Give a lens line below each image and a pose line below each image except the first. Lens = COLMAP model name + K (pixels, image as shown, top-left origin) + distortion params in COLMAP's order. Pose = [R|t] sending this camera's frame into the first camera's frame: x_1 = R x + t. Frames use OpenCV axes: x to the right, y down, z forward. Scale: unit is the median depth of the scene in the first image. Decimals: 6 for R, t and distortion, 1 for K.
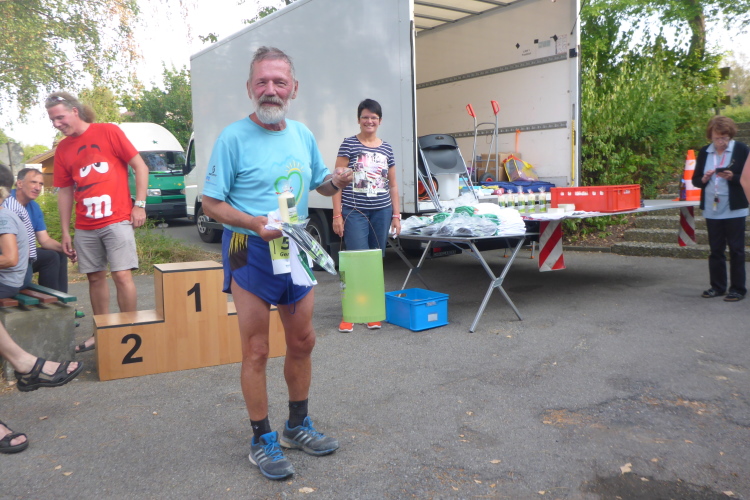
lens RADIAL K [[627.1, 0, 370.9], [0, 627.1, 252.3], [0, 0, 1]] dist [-0.037182, 0.004152]
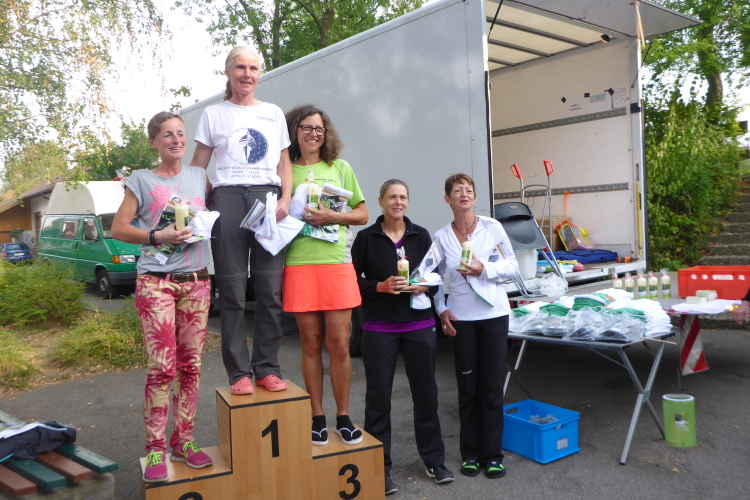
lens RADIAL K [[627.1, 0, 372.8], [0, 627.1, 252.7], [0, 0, 1]] dist [-0.037182, 0.004152]
pose [[0.996648, -0.019089, 0.079553, -0.101286], [0.025235, 0.996713, -0.076981, -0.040779], [-0.077823, 0.078730, 0.993854, 0.119544]]
